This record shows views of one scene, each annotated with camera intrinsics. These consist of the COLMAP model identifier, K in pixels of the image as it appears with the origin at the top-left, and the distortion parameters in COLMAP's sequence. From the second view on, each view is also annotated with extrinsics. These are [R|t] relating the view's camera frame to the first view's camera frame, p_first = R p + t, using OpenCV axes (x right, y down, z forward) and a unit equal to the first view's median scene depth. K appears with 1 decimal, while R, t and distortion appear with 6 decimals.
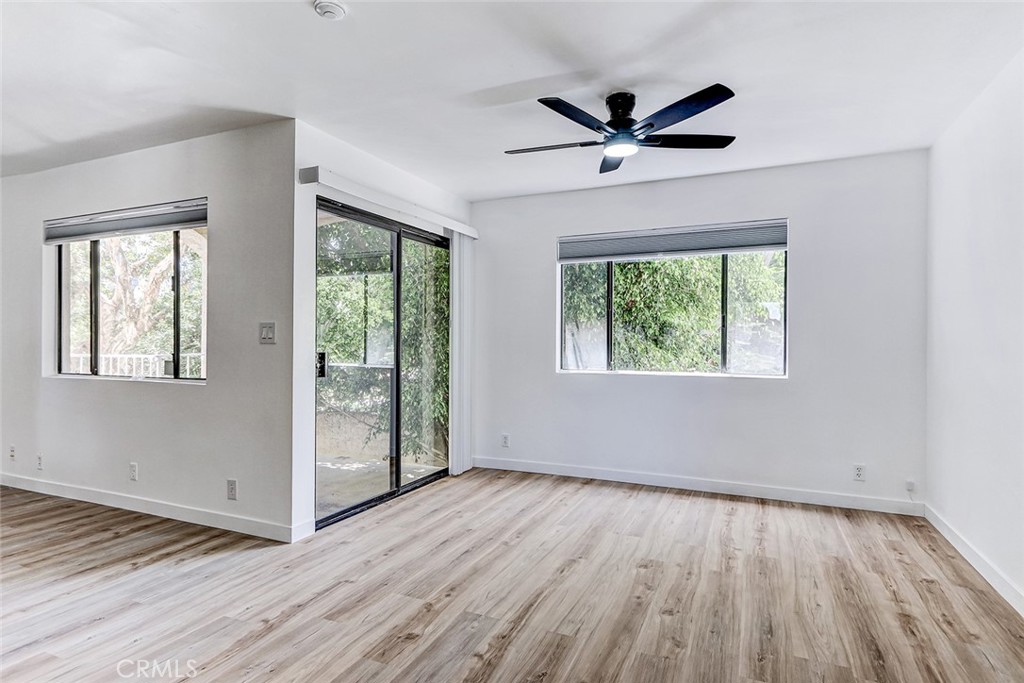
lens RADIAL K [[554.1, 0, 512.5], [0, 554.1, 342.6], [0, 0, 1]] dist [0.003148, 0.000759]
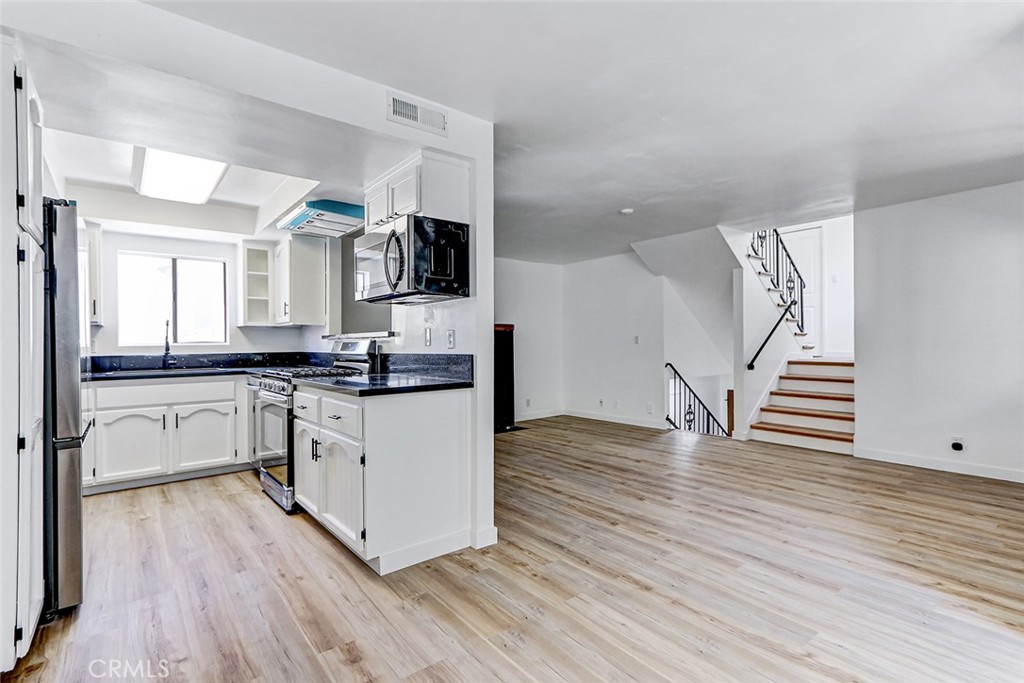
lens RADIAL K [[471.0, 0, 514.3], [0, 471.0, 345.4], [0, 0, 1]] dist [0.032120, -0.001727]
pose [[-0.454496, -0.000822, -0.890748, 0.372378], [0.001602, 0.999997, -0.001740, -0.004940], [0.890747, -0.002218, -0.454494, 0.721517]]
